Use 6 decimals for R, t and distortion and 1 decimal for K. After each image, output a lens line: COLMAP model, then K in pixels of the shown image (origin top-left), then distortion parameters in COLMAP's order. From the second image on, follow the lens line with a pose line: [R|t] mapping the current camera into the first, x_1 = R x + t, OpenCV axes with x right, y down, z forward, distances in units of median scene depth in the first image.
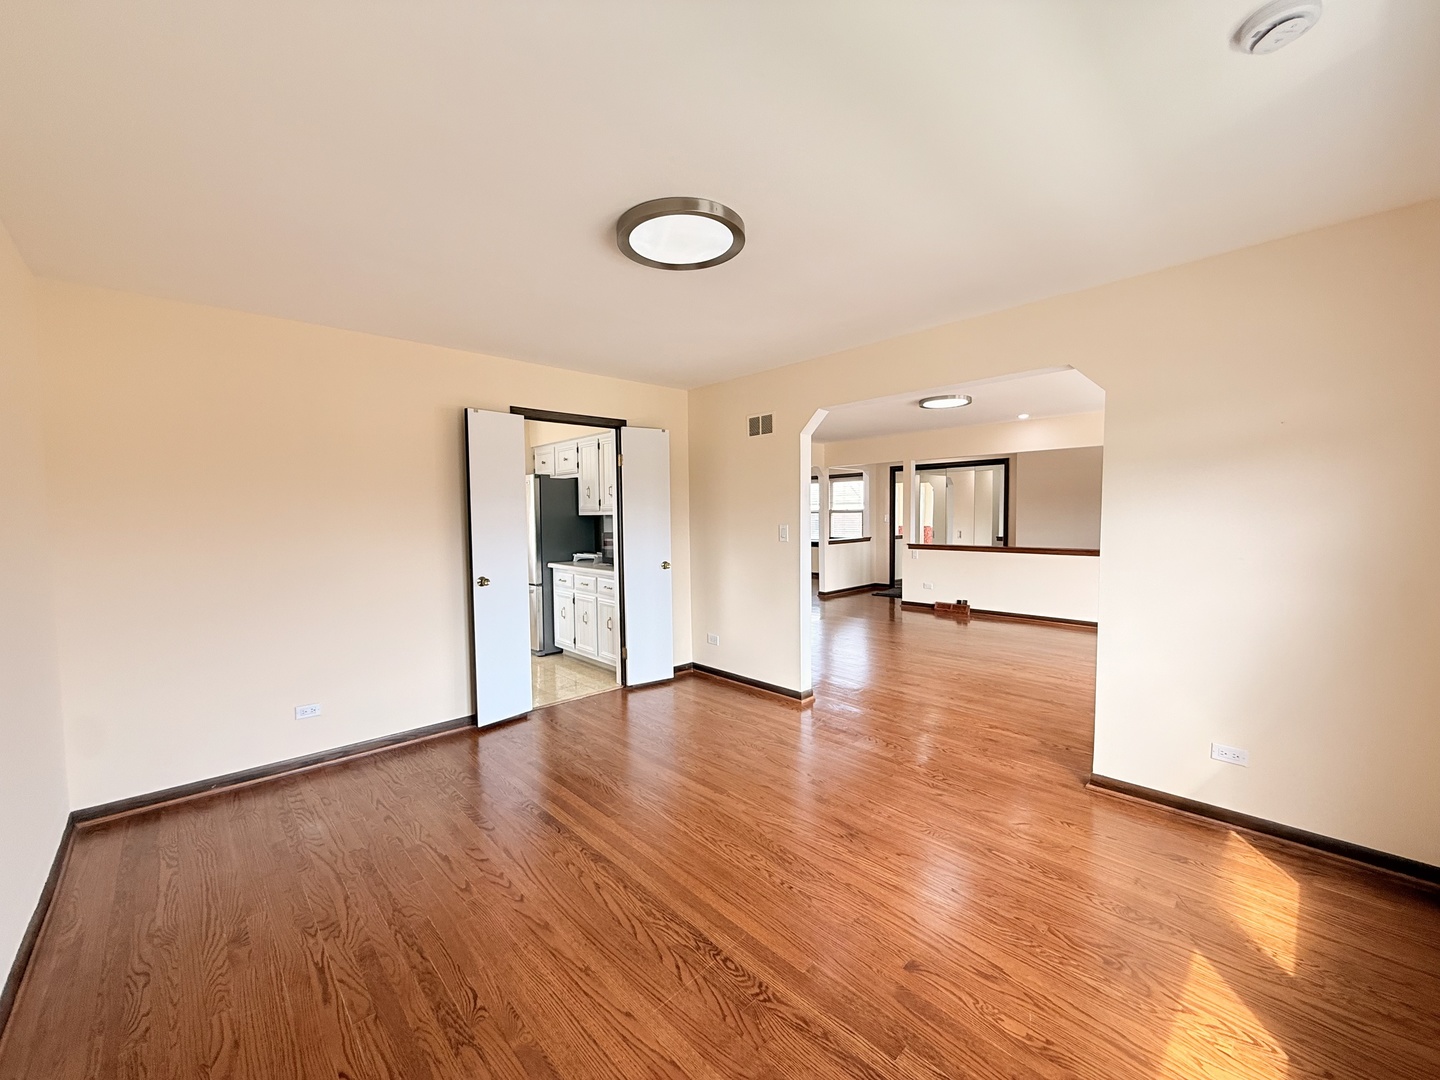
lens RADIAL K [[576.1, 0, 718.1], [0, 576.1, 543.8], [0, 0, 1]] dist [-0.000496, 0.000524]
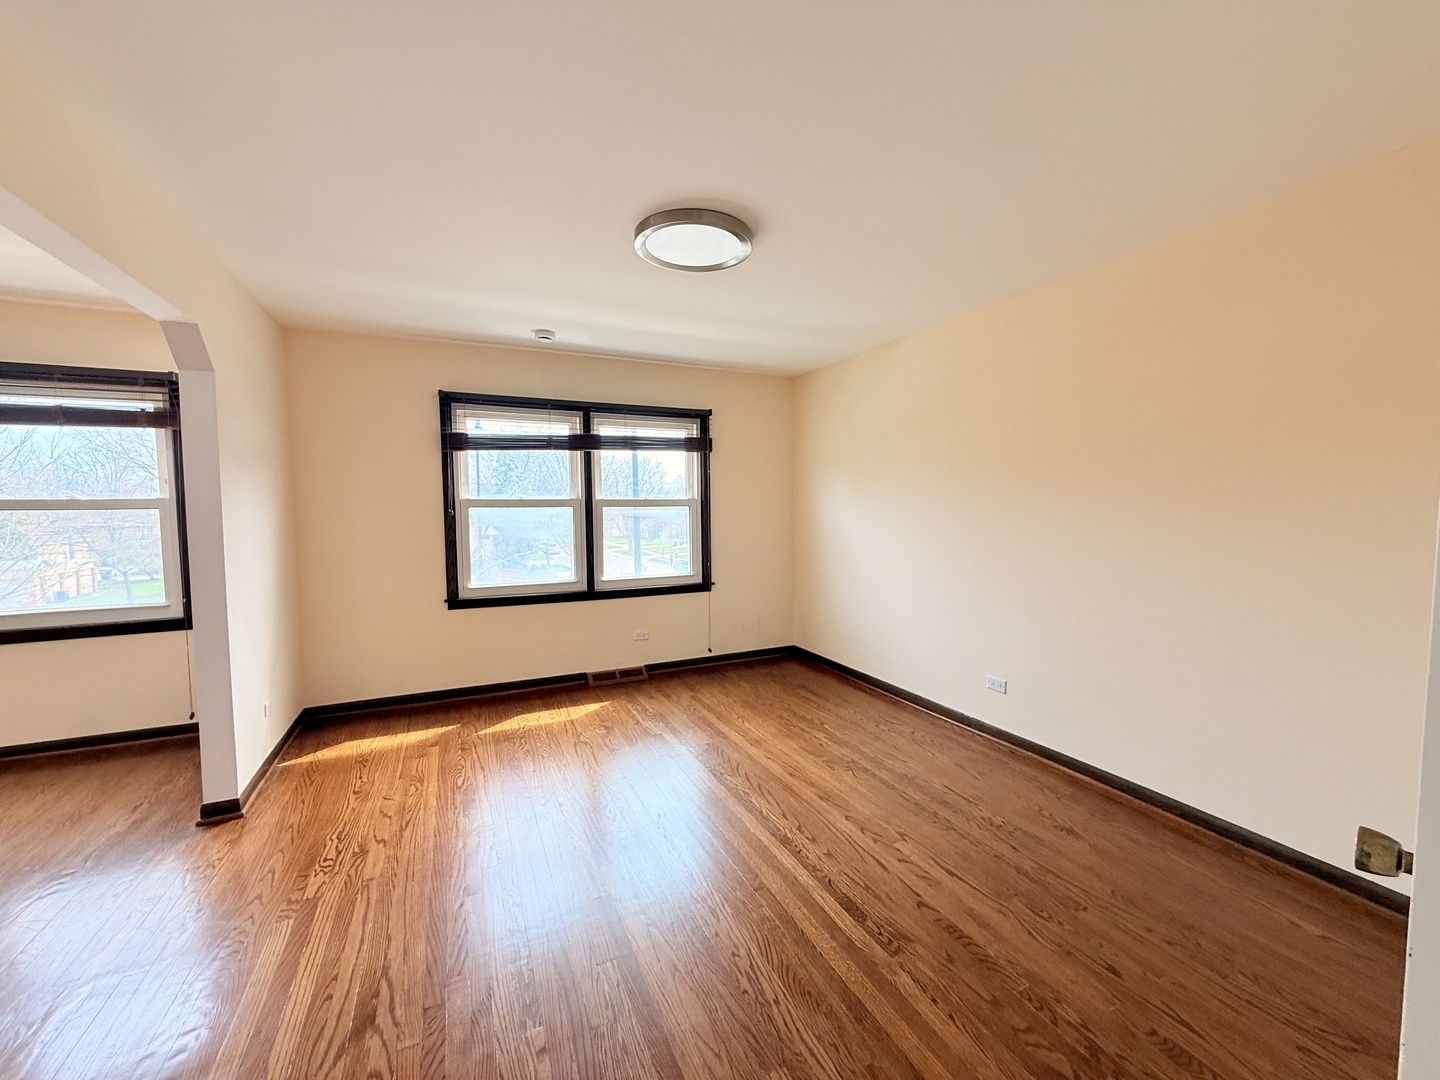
lens RADIAL K [[576.1, 0, 718.7], [0, 576.1, 547.3], [0, 0, 1]] dist [-0.000496, 0.000524]
pose [[-0.948883, -0.005442, 0.315582, -0.384430], [0.036236, 0.991362, 0.126049, -0.091868], [-0.313542, 0.131041, -0.940489, 1.706737]]
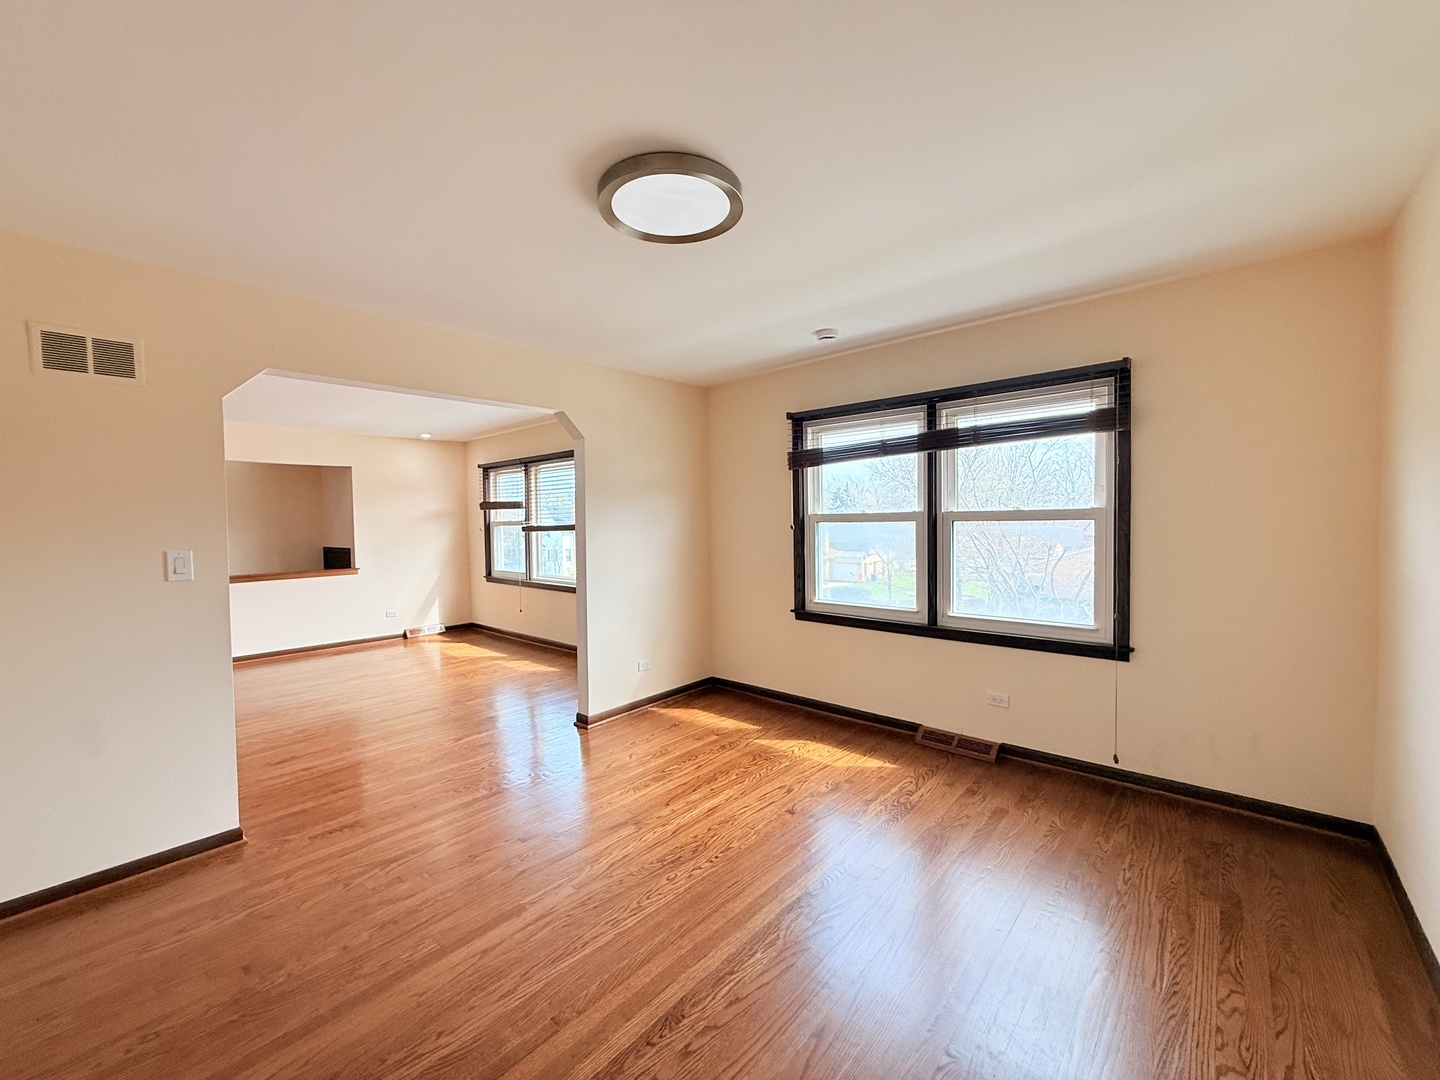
lens RADIAL K [[576.1, 0, 712.9], [0, 576.1, 541.1], [0, 0, 1]] dist [-0.000496, 0.000524]
pose [[-0.089885, -0.017324, 0.995801, -0.795897], [0.070458, 0.997233, 0.023709, -0.032115], [-0.993457, 0.072293, -0.088416, 0.867256]]
